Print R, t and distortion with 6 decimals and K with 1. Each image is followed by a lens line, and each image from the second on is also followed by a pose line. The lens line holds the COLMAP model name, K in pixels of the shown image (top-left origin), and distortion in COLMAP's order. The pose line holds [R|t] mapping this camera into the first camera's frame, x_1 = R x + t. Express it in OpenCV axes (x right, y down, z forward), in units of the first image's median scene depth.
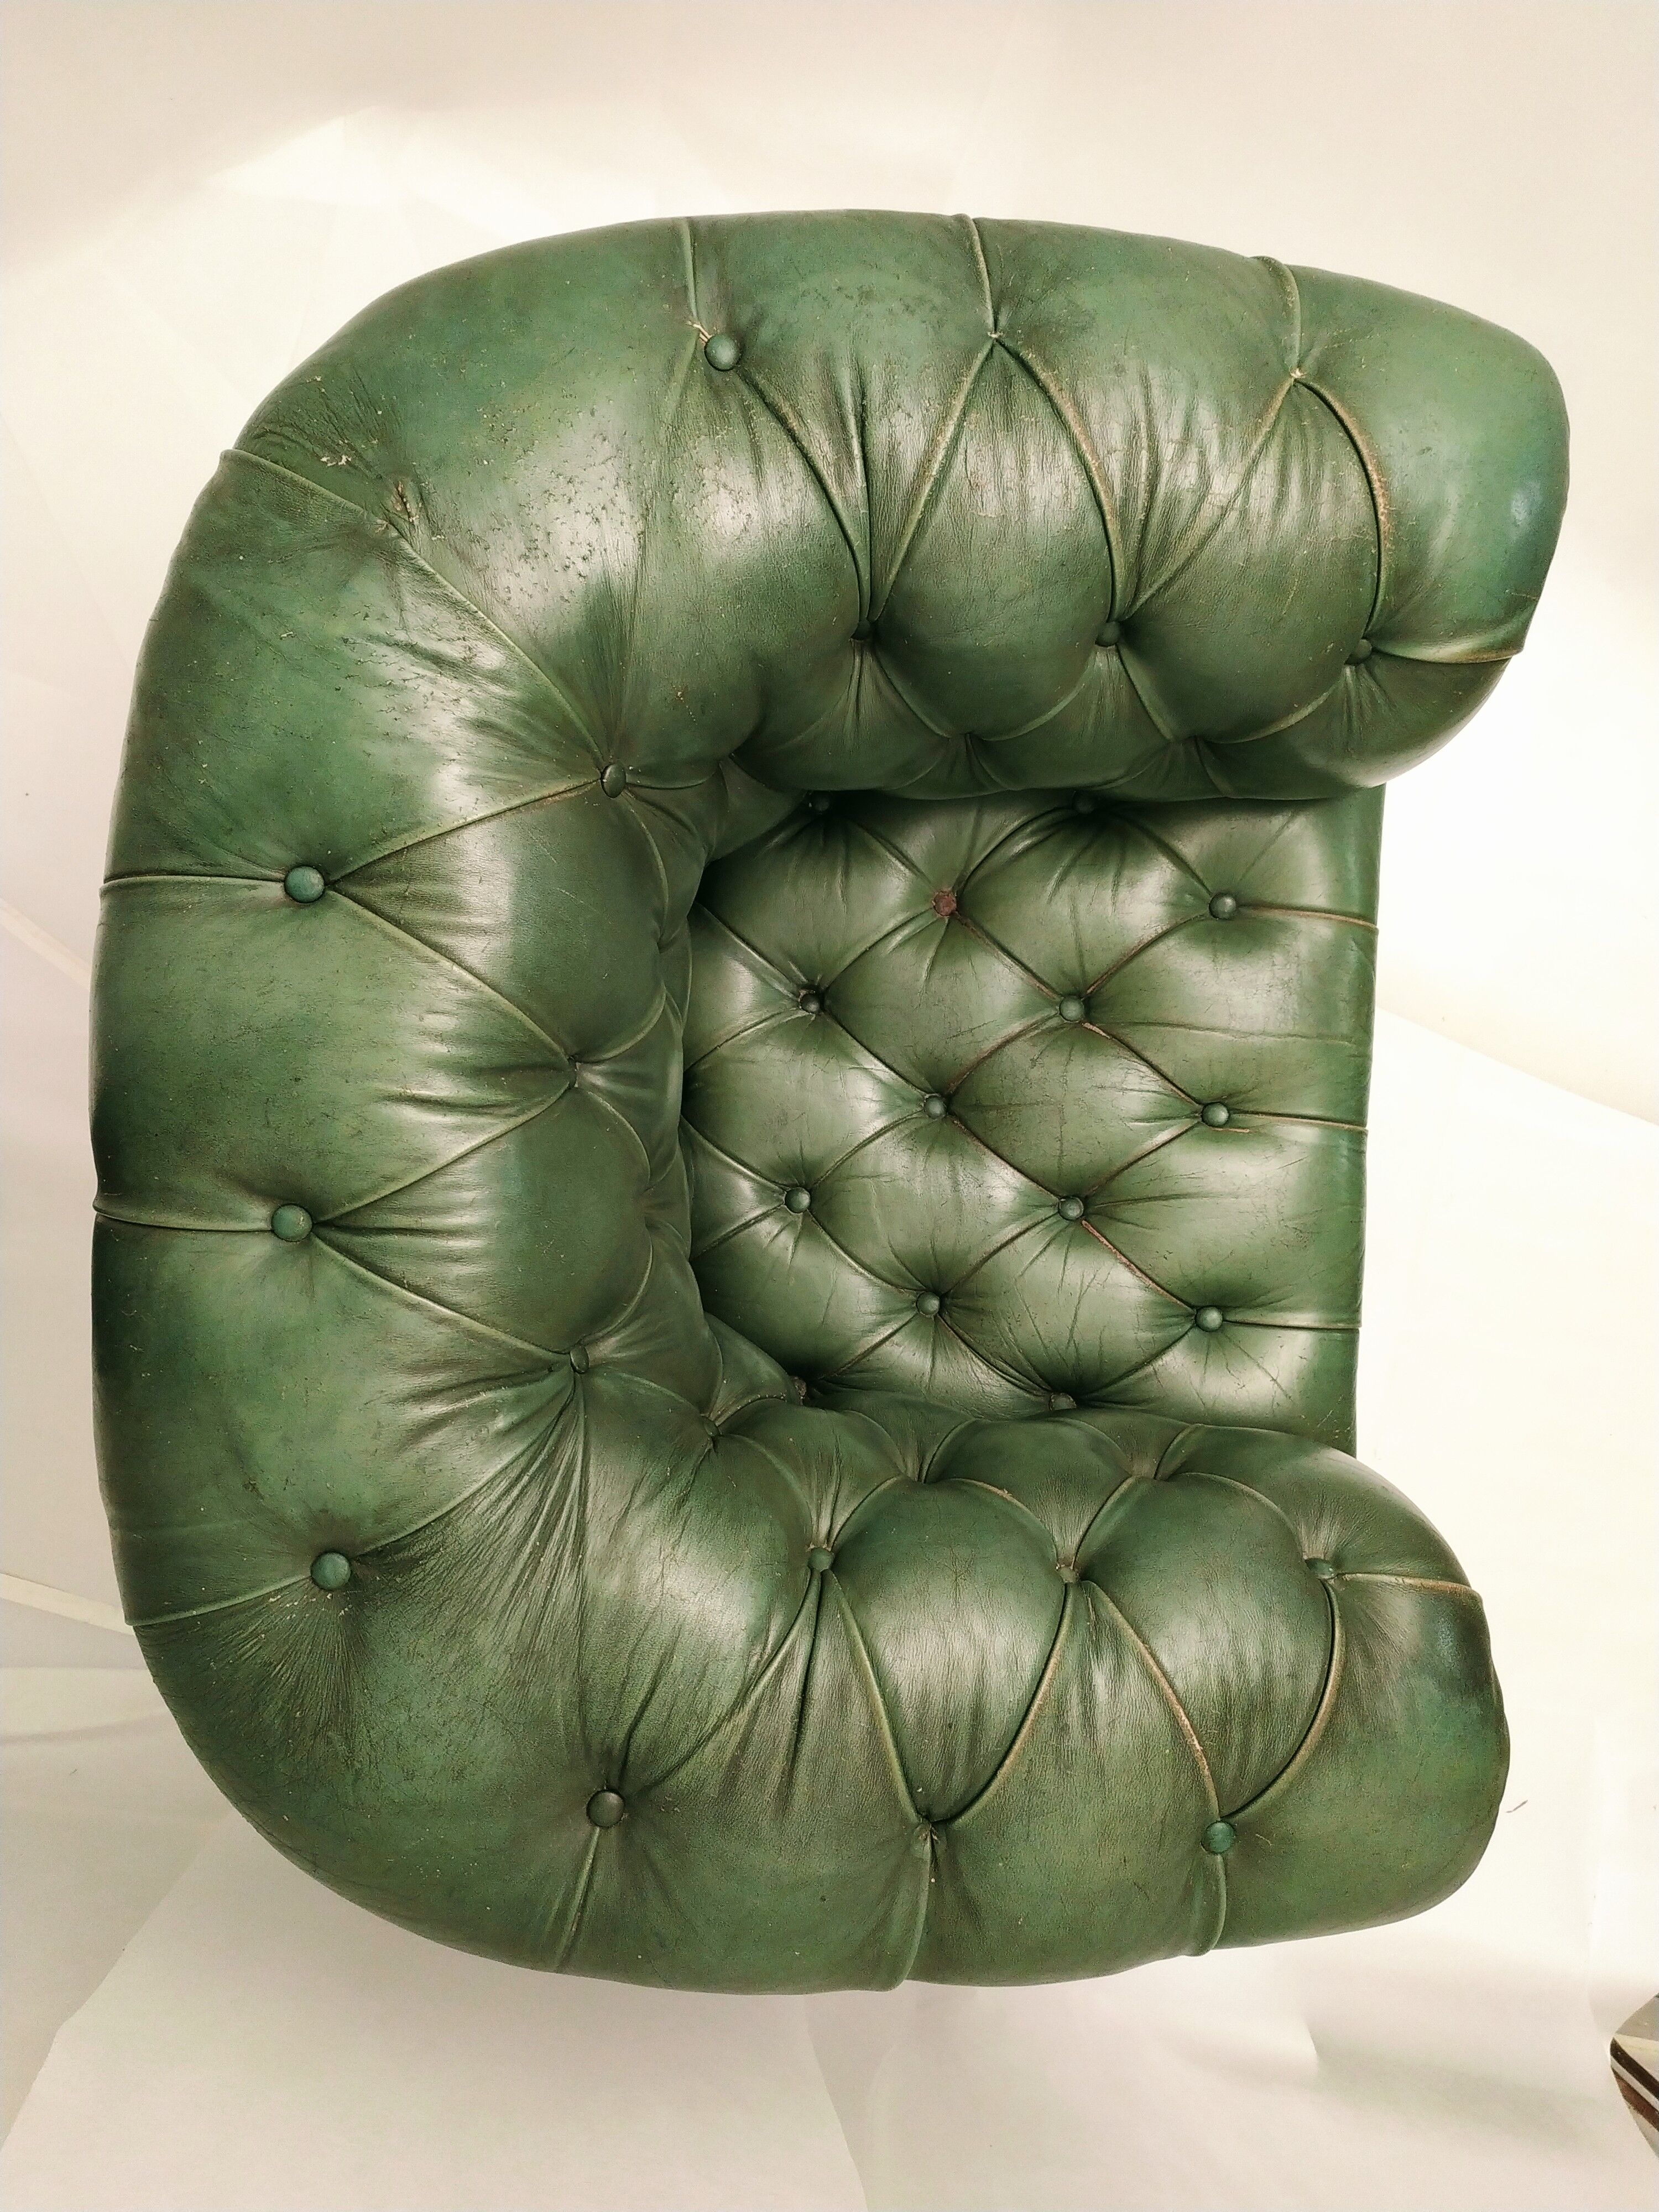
lens RADIAL K [[1675.8, 0, 824.5], [0, 1675.8, 1103.1], [0, 0, 1]] dist [0.091096, -0.078324]
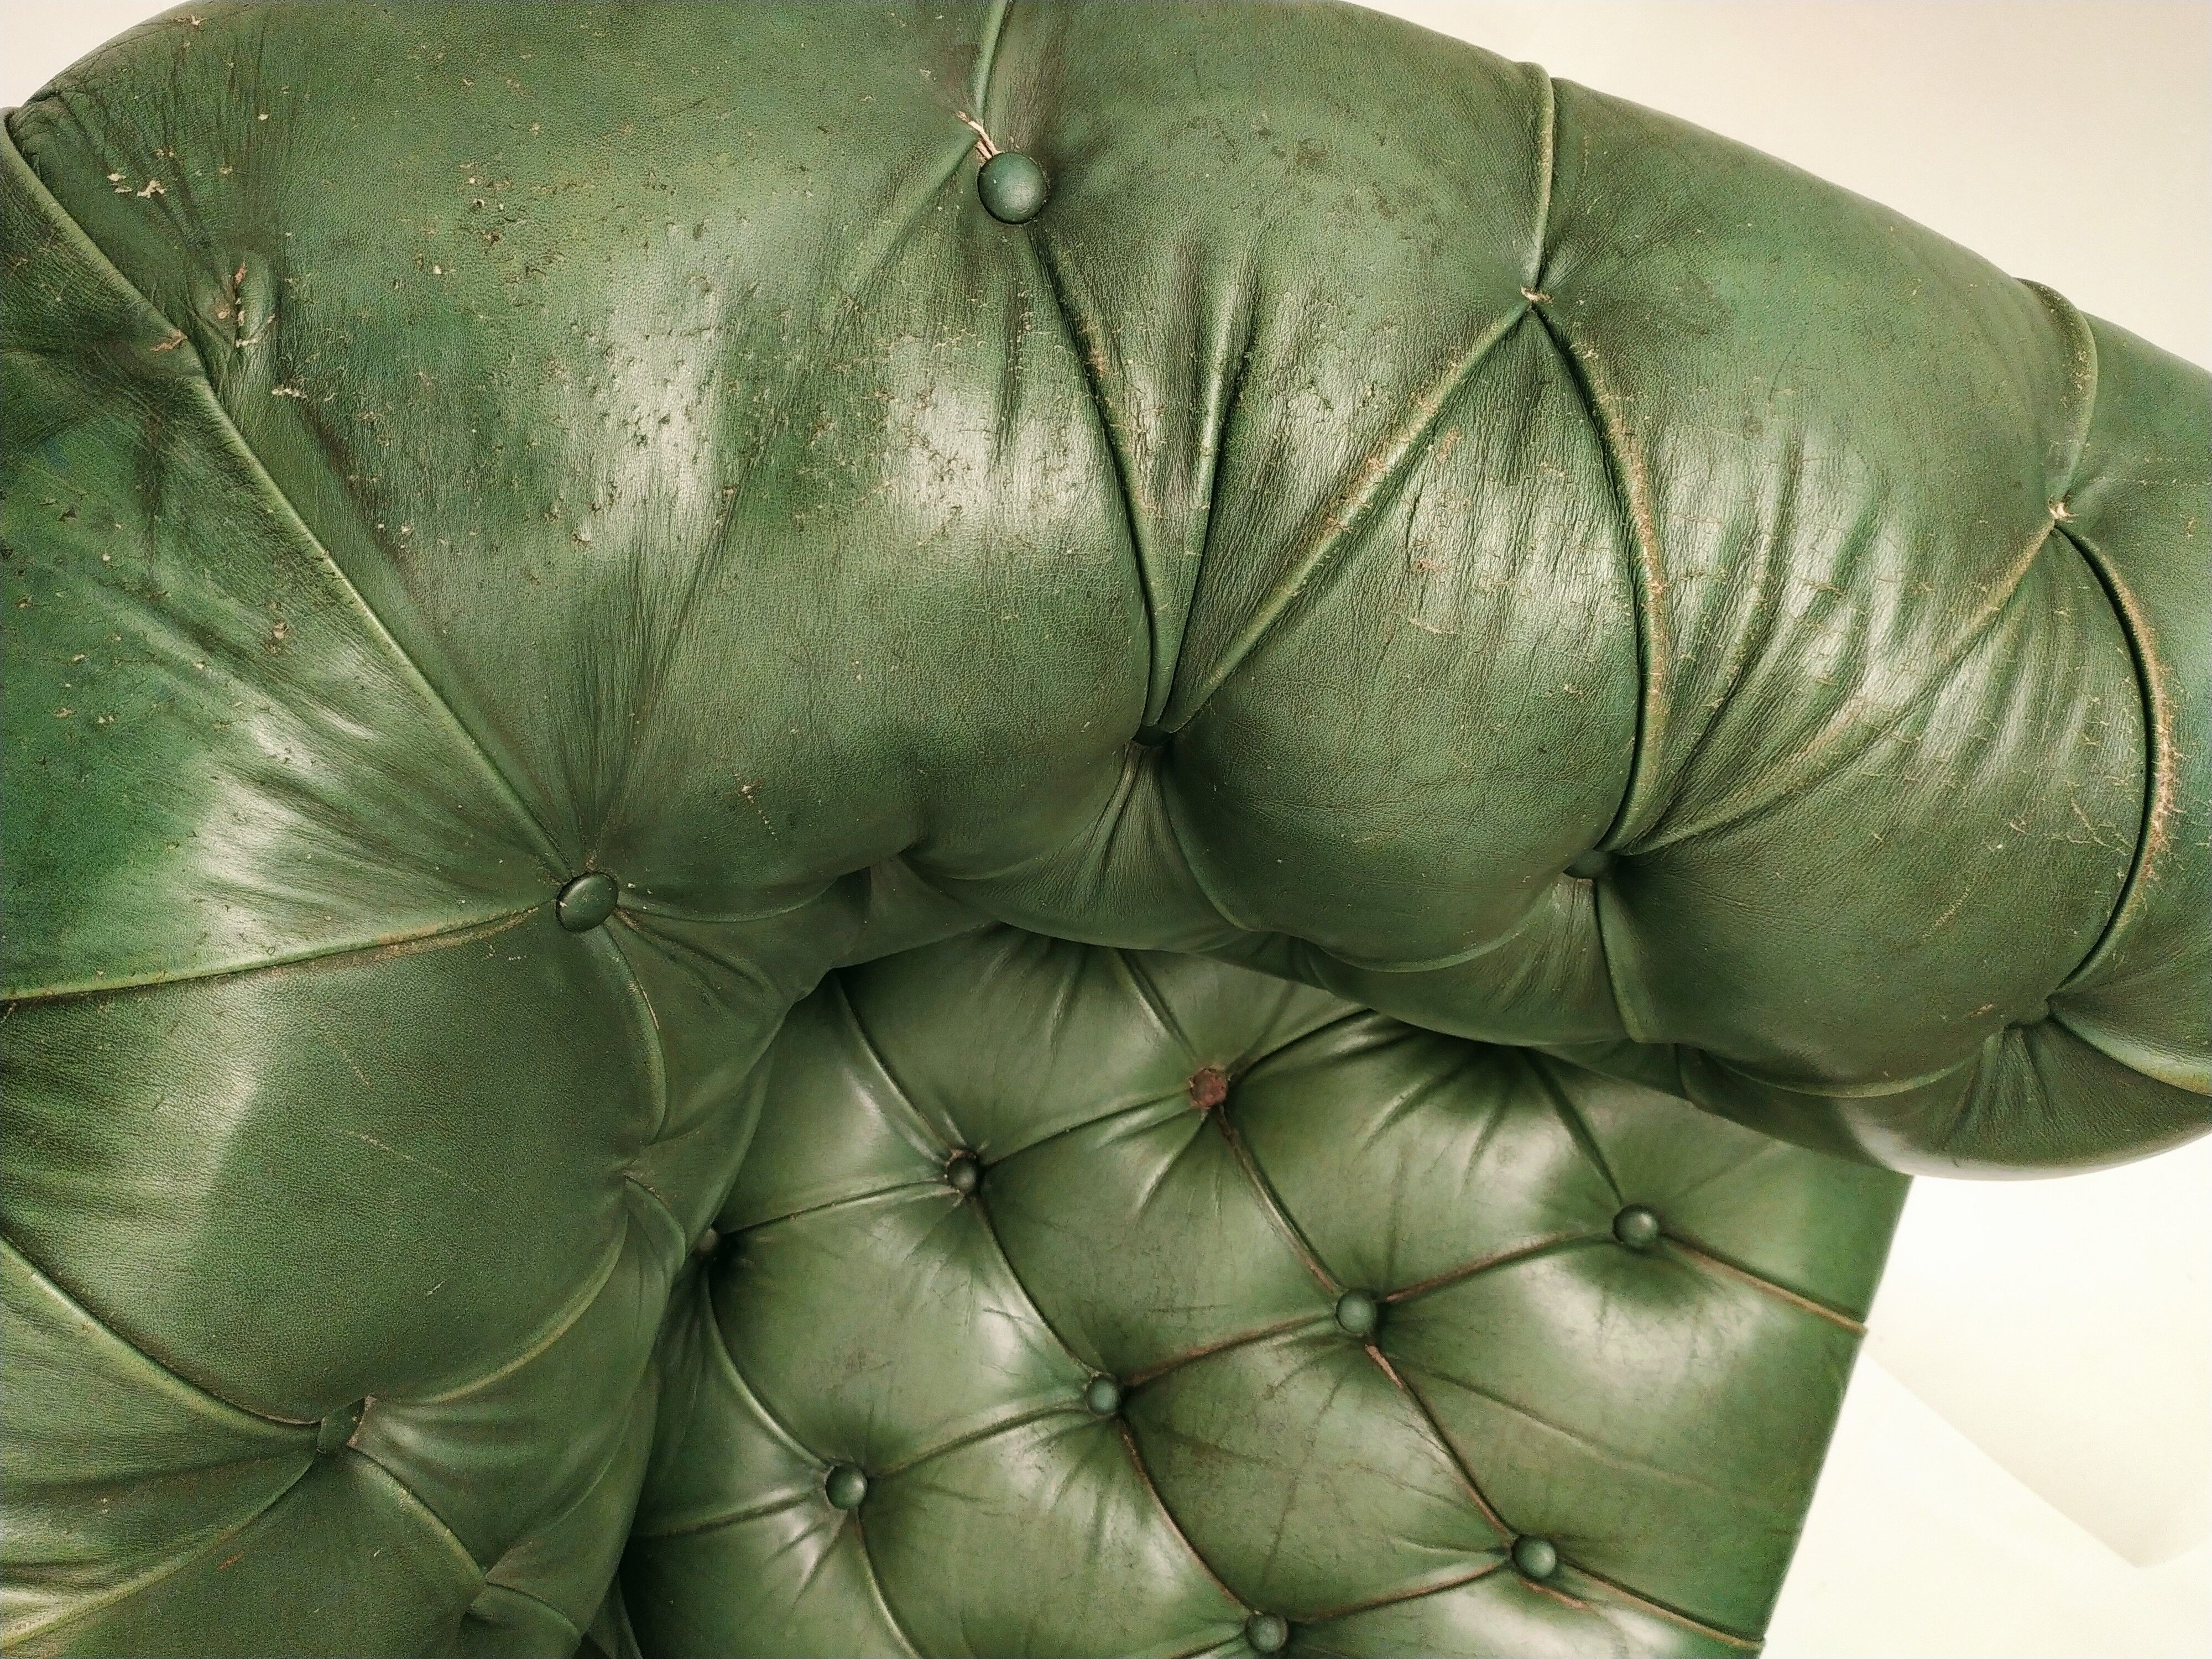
lens RADIAL K [[1680.9, 0, 1104.6], [0, 1680.9, 833.4], [0, 0, 1]] dist [0.068281, -0.078069]
pose [[0.958916, 0.281698, -0.033557, 0.037917], [-0.282732, 0.958681, -0.031517, -0.239672], [0.023292, 0.039709, 0.998940, 0.484221]]
